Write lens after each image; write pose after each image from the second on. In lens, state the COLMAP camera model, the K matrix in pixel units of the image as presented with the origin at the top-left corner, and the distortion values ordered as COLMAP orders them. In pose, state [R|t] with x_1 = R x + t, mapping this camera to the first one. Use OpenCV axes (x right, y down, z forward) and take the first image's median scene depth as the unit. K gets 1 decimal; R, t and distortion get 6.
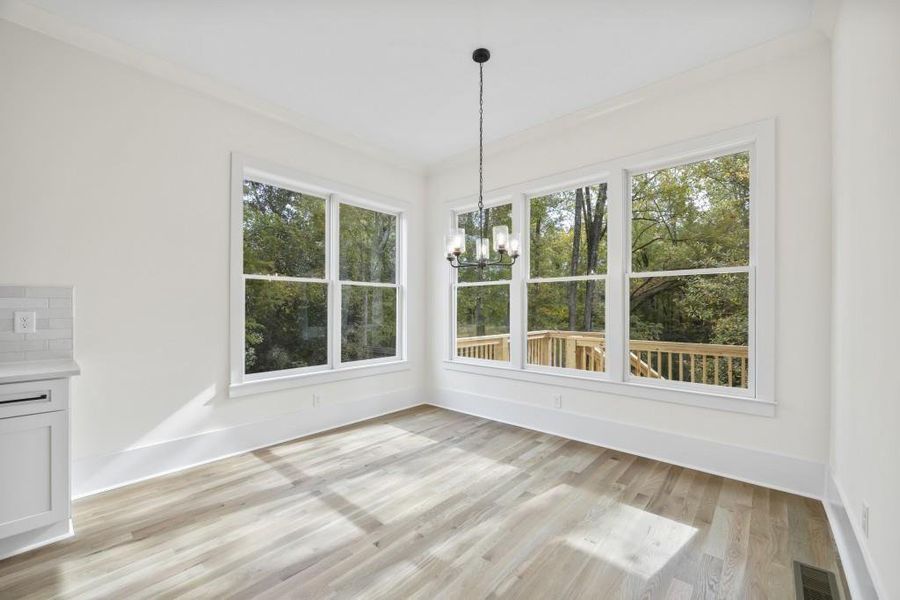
lens RADIAL K [[360.8, 0, 453.4], [0, 360.8, 306.4], [0, 0, 1]] dist [-0.002591, 0.000078]
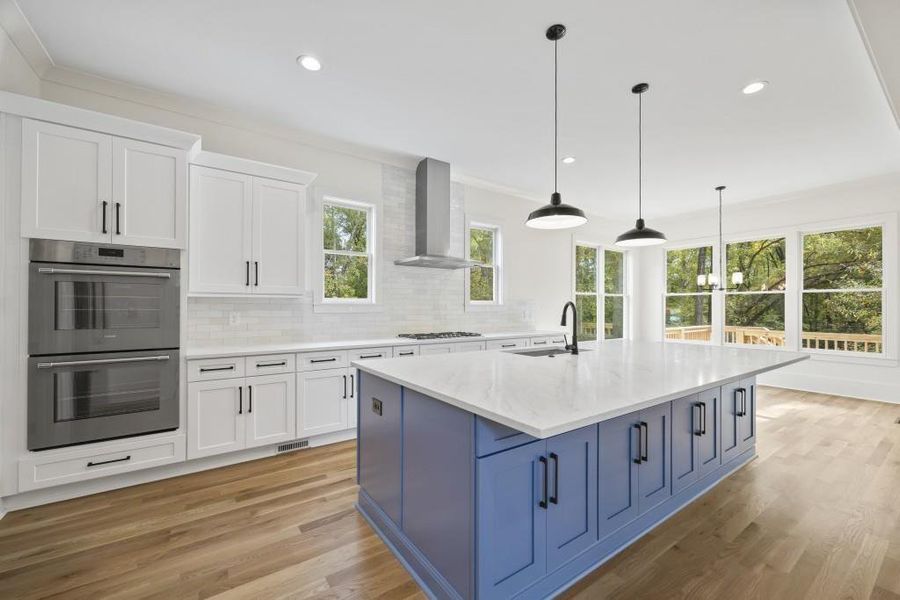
lens RADIAL K [[360.8, 0, 446.1], [0, 360.8, 307.1], [0, 0, 1]] dist [-0.002591, 0.000078]
pose [[0.970126, 0.005912, -0.242531, -0.591114], [-0.002639, 0.999901, 0.013816, -0.024867], [0.242589, -0.012763, 0.970045, -0.857823]]
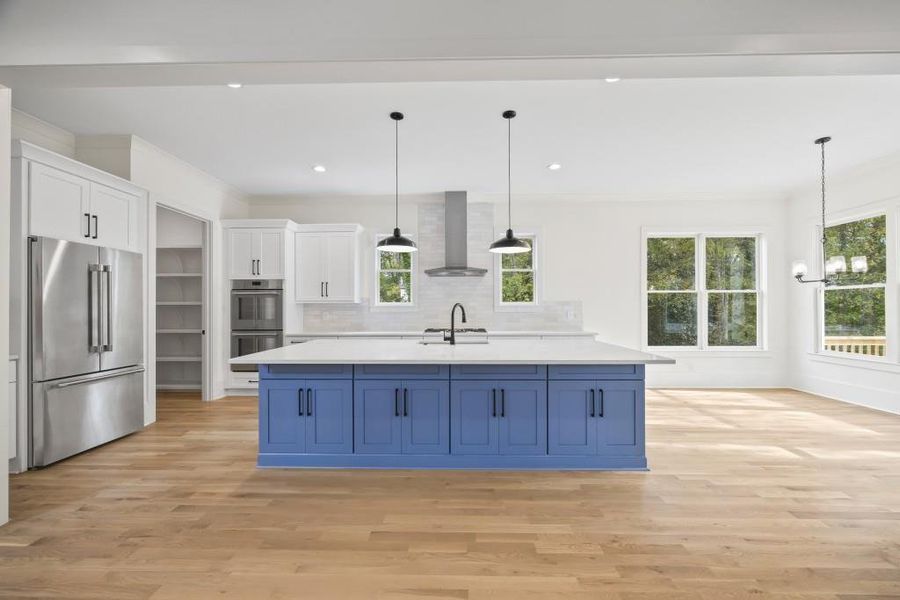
lens RADIAL K [[360.8, 0, 454.6], [0, 360.8, 304.1], [0, 0, 1]] dist [-0.002591, 0.000078]
pose [[0.640988, -0.009134, -0.767496, 0.146180], [0.011446, 0.999932, -0.002341, -0.021840], [0.767465, -0.007285, 0.641049, -0.691537]]
